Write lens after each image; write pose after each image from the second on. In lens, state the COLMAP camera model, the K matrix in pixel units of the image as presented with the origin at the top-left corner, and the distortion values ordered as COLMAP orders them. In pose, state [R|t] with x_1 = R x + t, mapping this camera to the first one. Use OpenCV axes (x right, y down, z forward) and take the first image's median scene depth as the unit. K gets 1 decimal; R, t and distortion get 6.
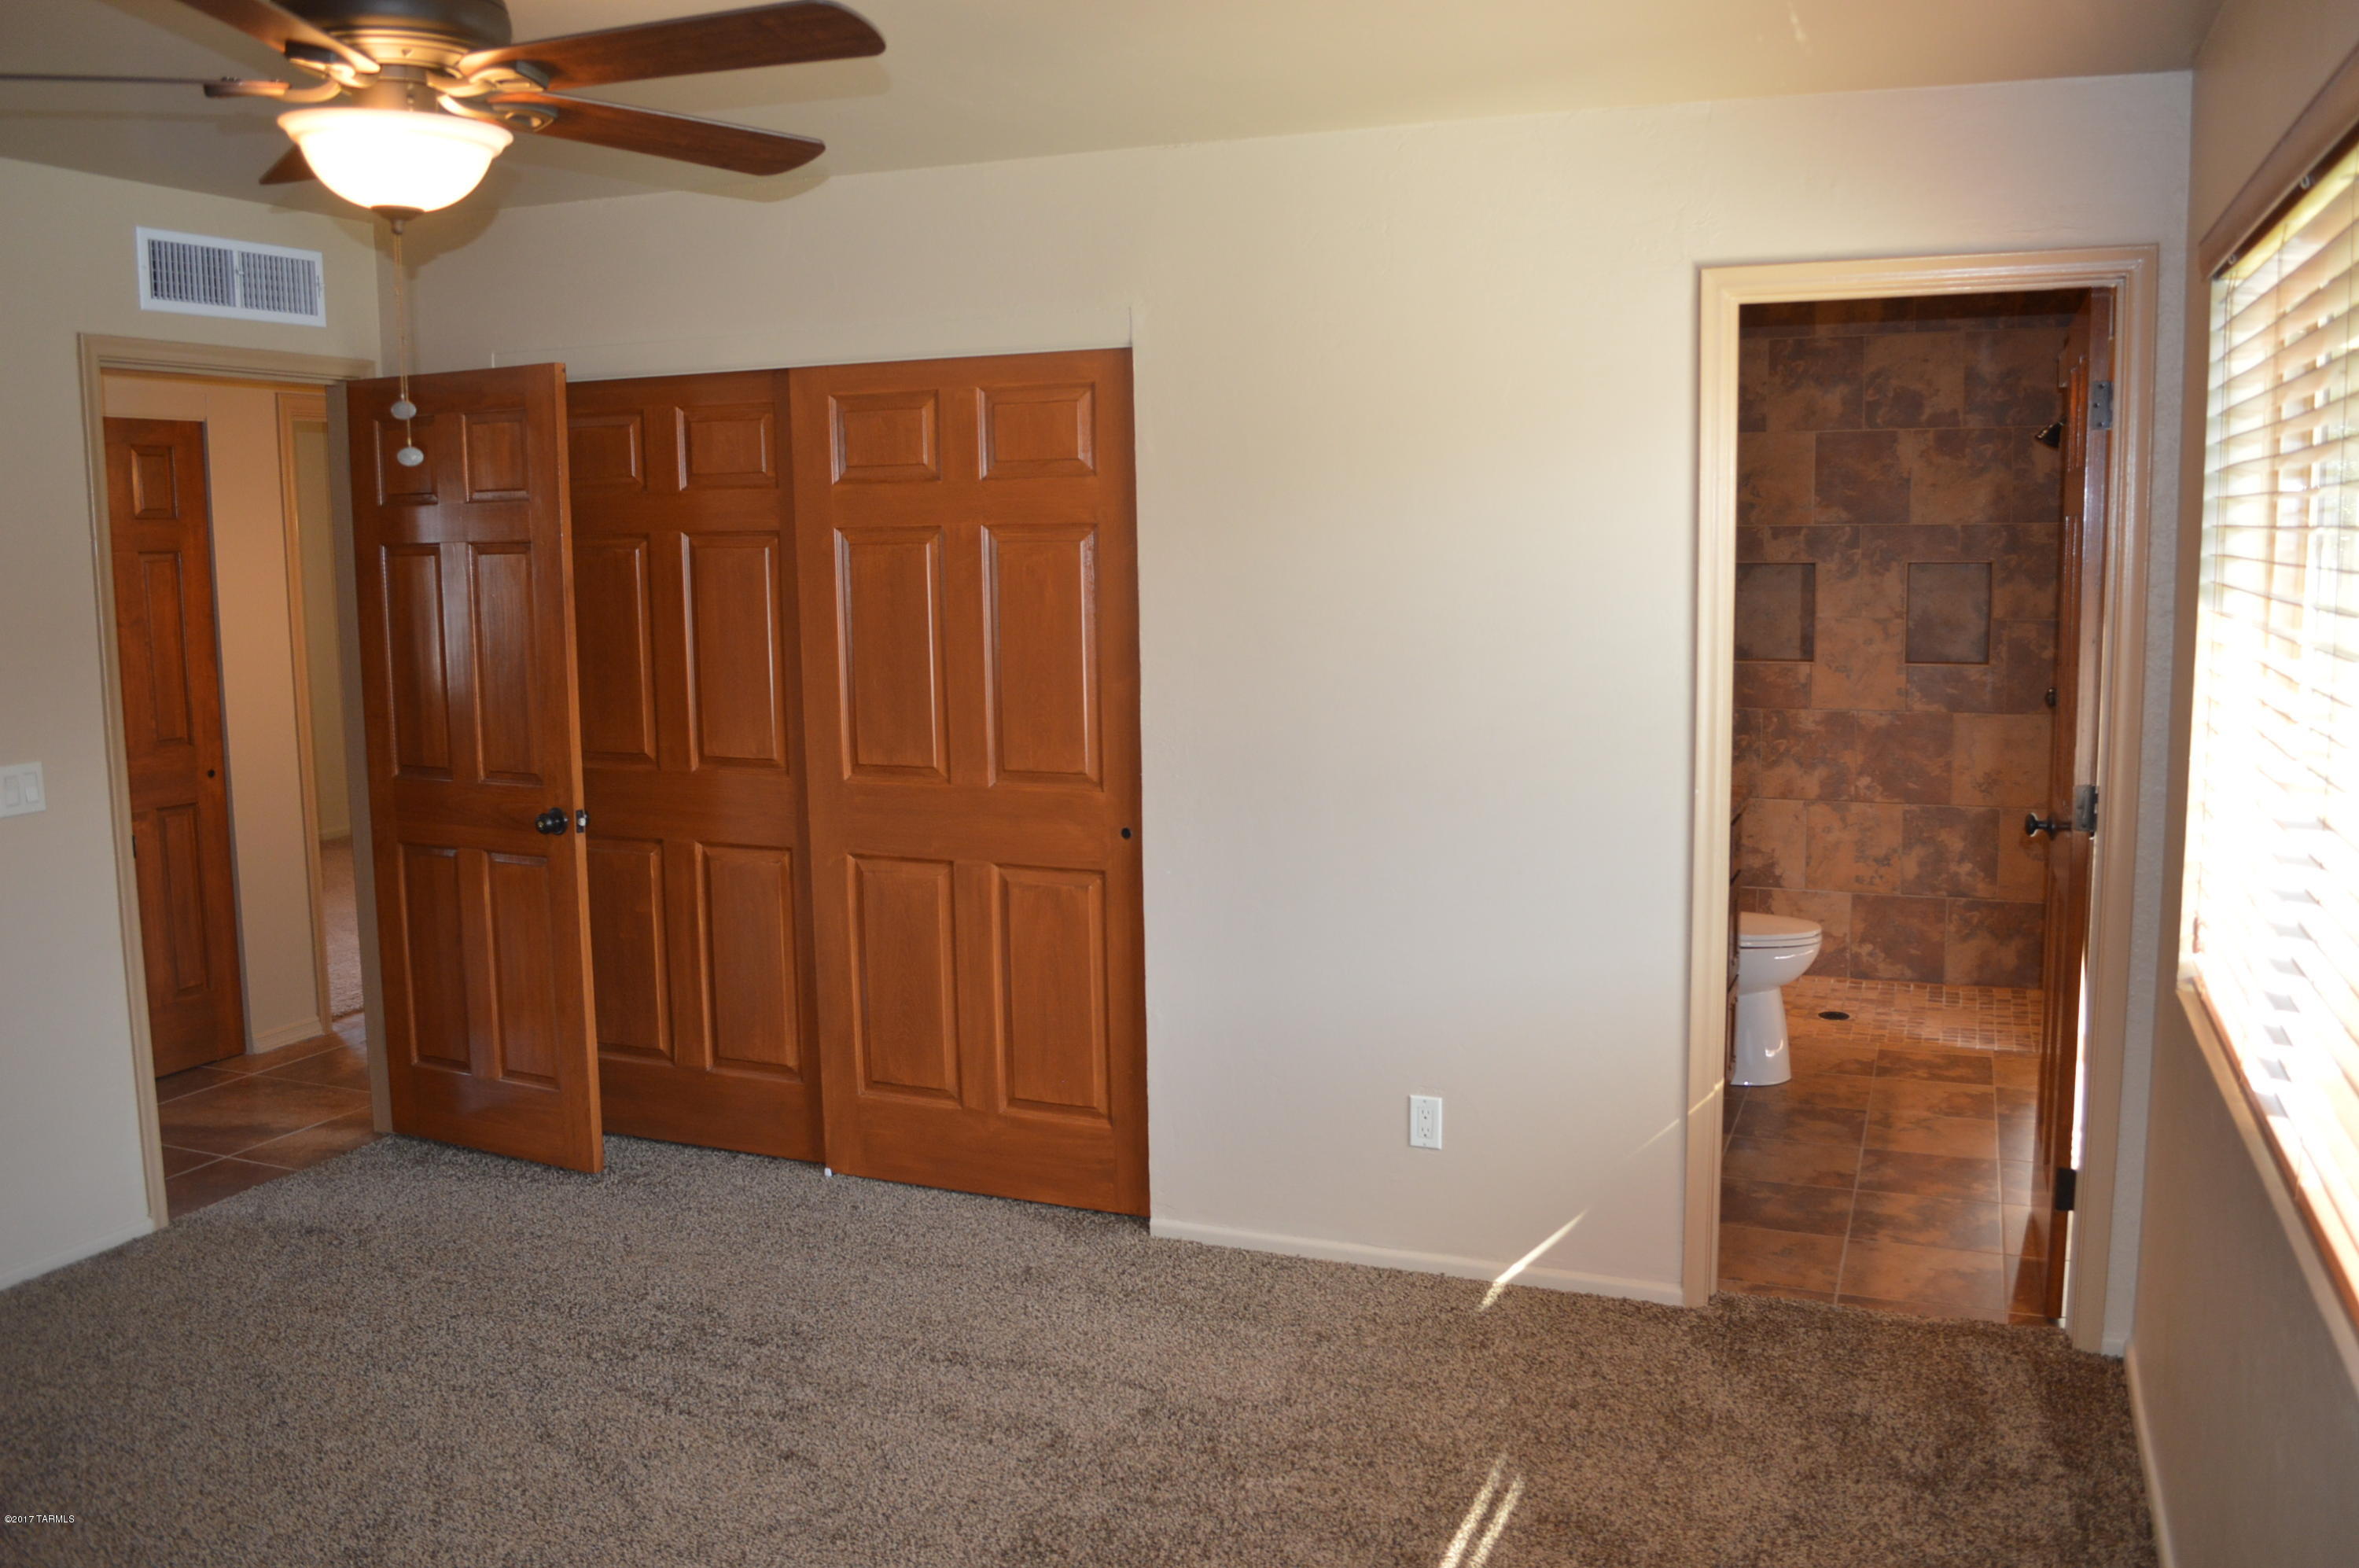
lens RADIAL K [[1887.7, 0, 1183.8], [0, 1887.7, 787.2], [0, 0, 1]] dist [-0.079499, 0.006035]
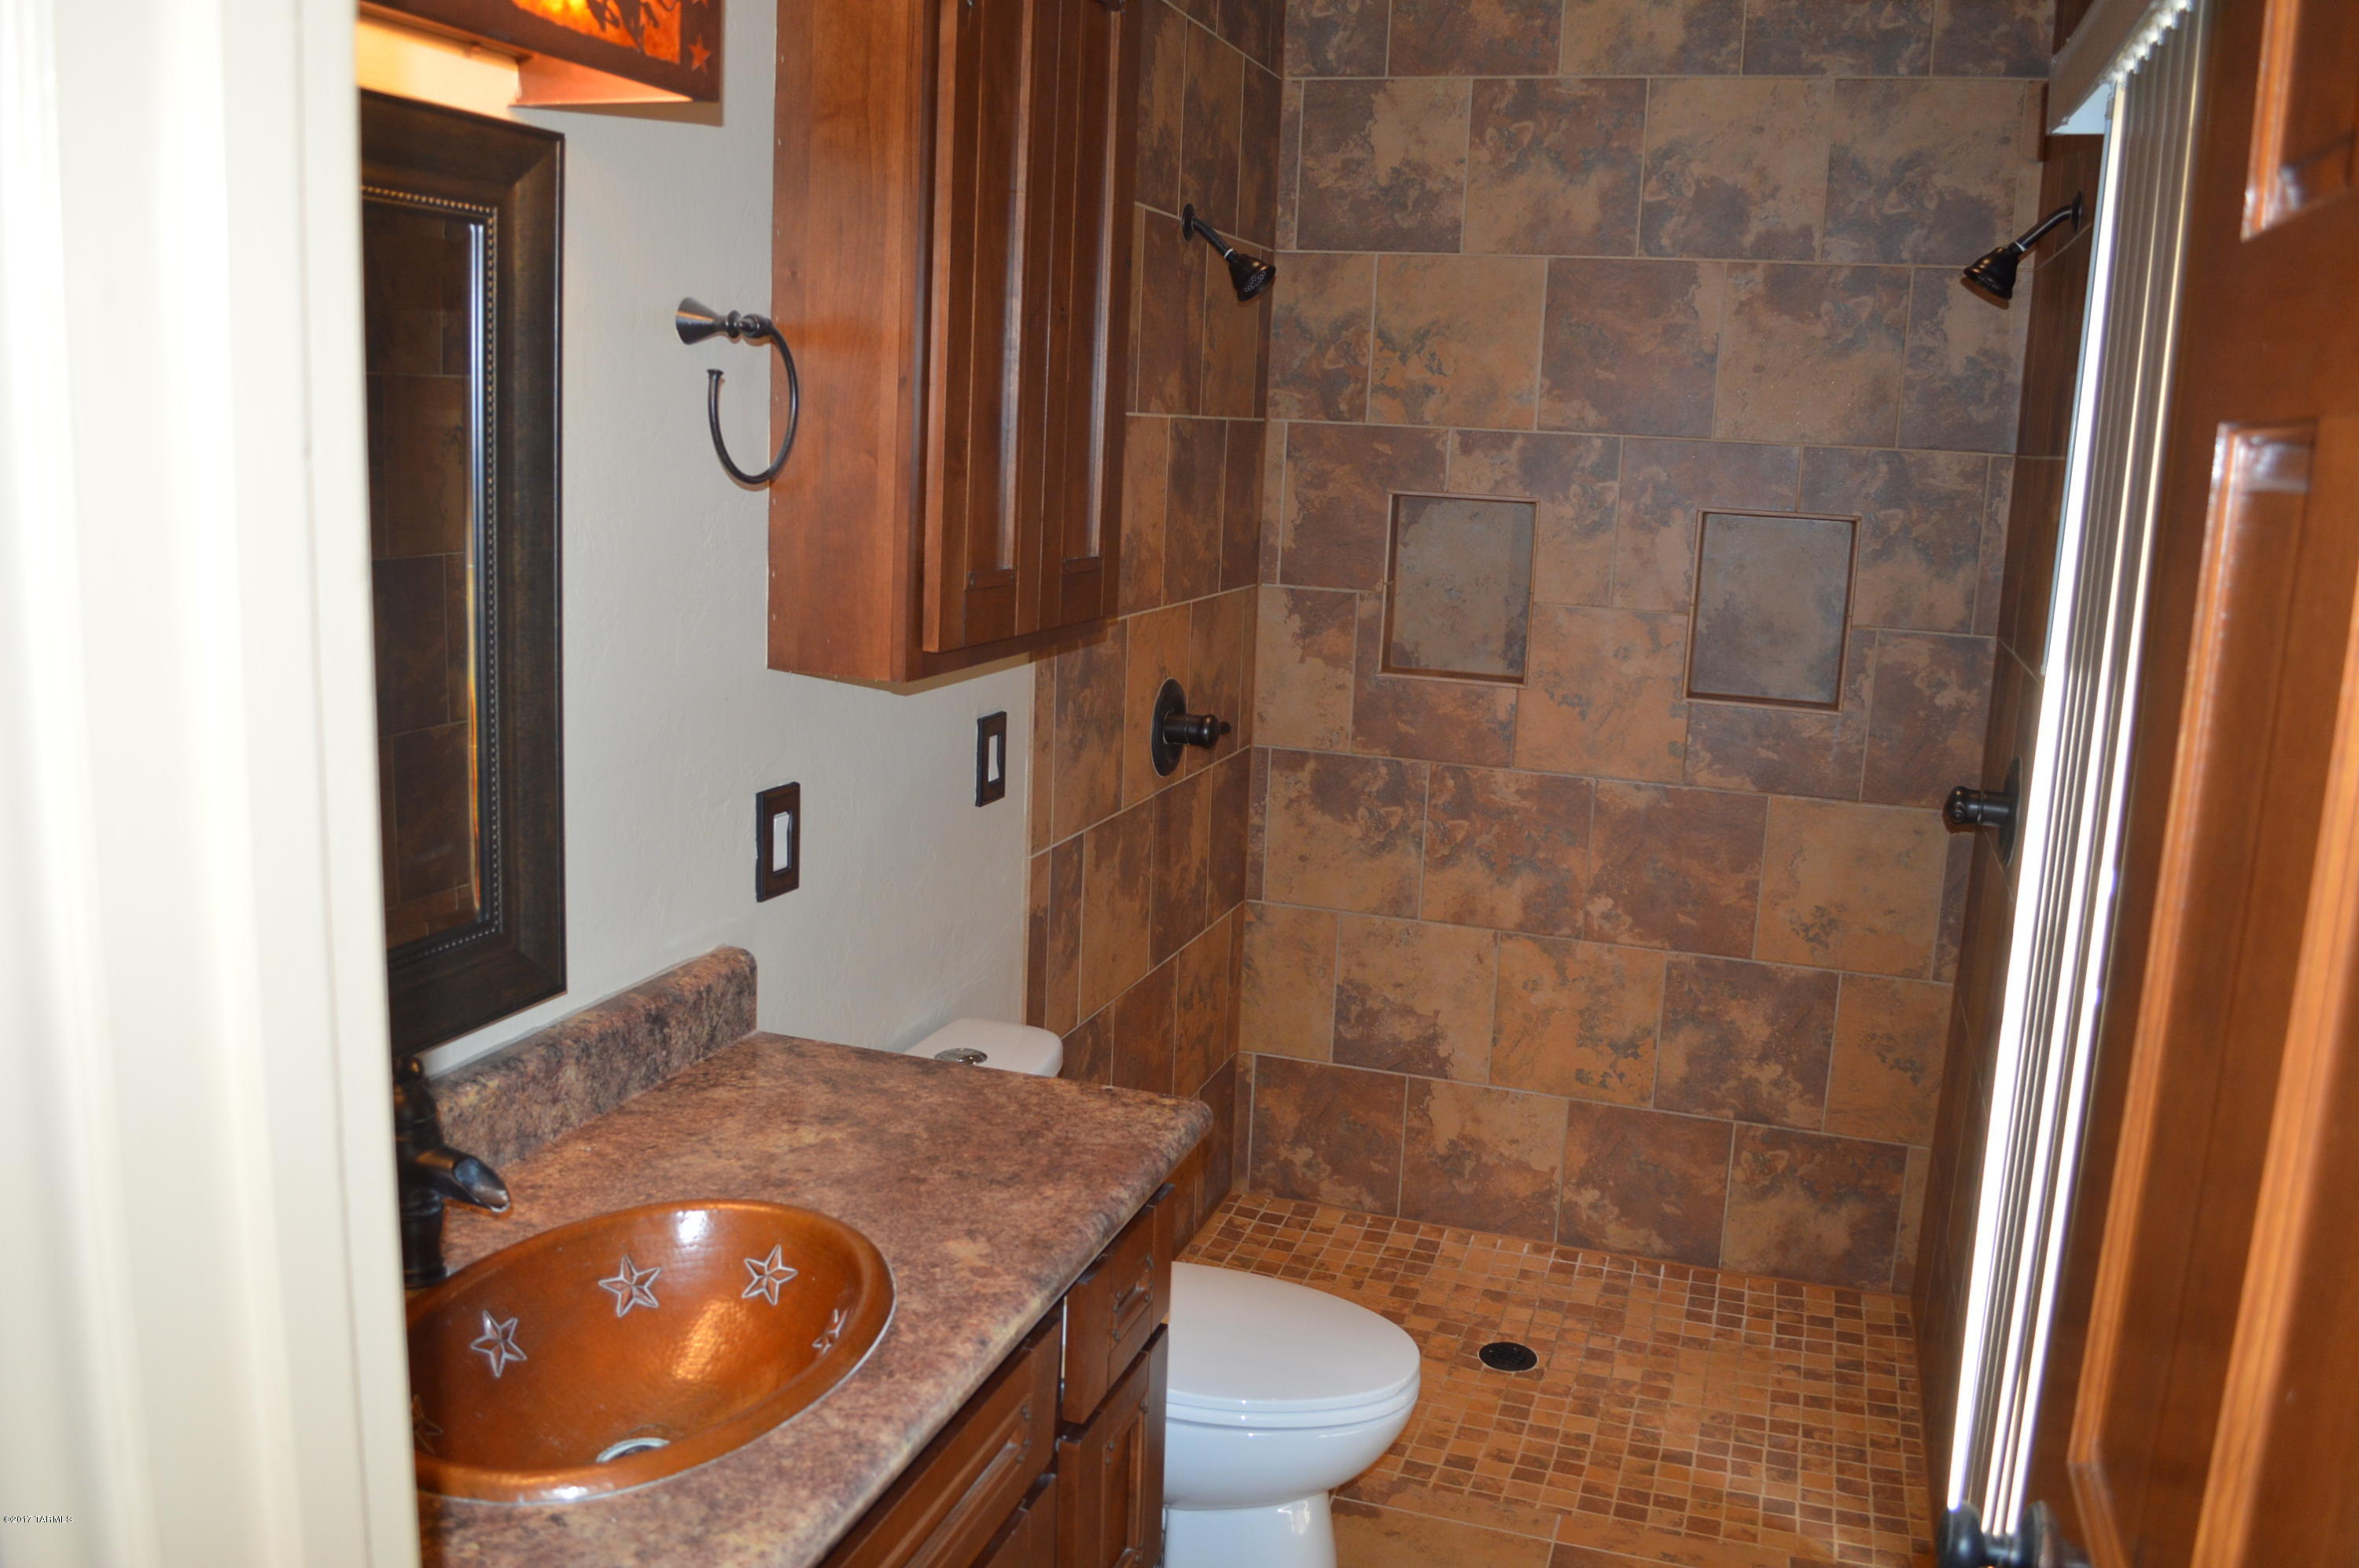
lens RADIAL K [[1887.7, 0, 1175.6], [0, 1887.7, 785.1], [0, 0, 1]] dist [-0.079499, 0.006035]
pose [[0.997005, 0.038199, 0.067247, 0.202555], [-0.043073, 0.996432, 0.072588, -0.074122], [-0.064234, -0.075267, 0.995092, 0.463472]]
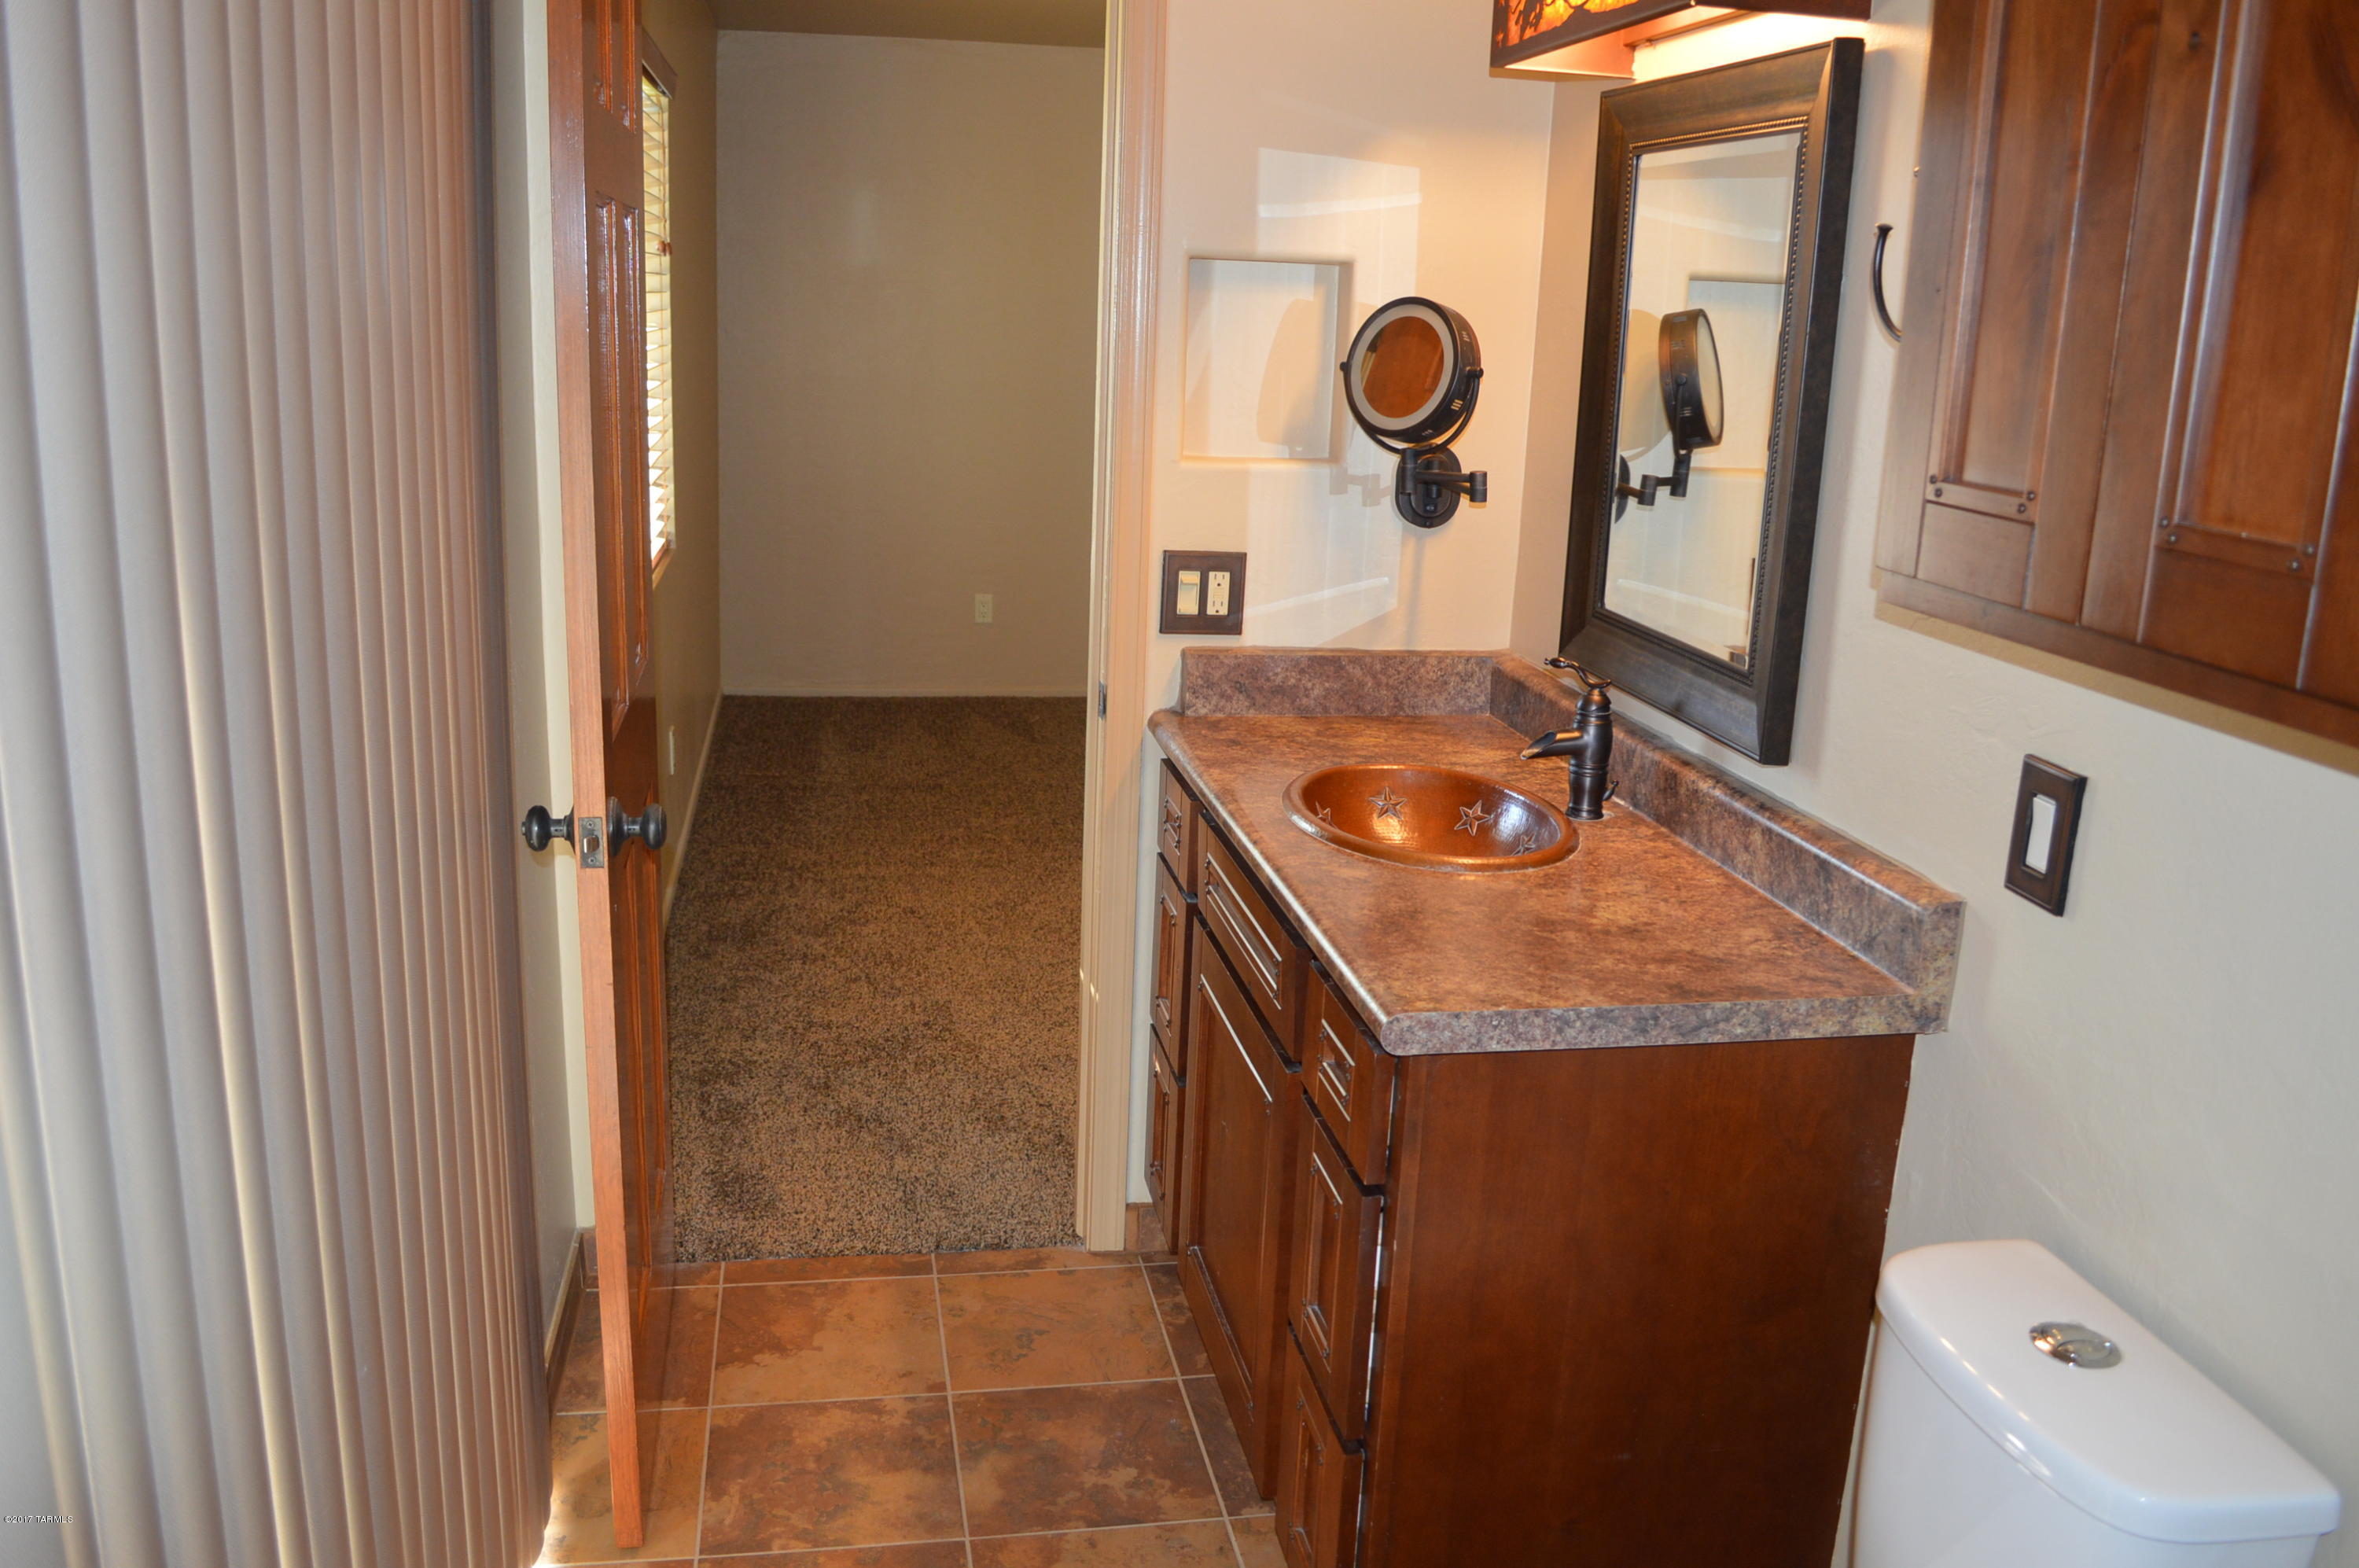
lens RADIAL K [[1887.7, 0, 1182.0], [0, 1887.7, 778.4], [0, 0, 1]] dist [-0.079499, 0.006035]
pose [[-0.843901, 0.112913, -0.524482, 0.573635], [-0.090004, 0.933951, 0.345882, -0.169567], [0.528895, 0.339096, -0.778000, 1.402045]]
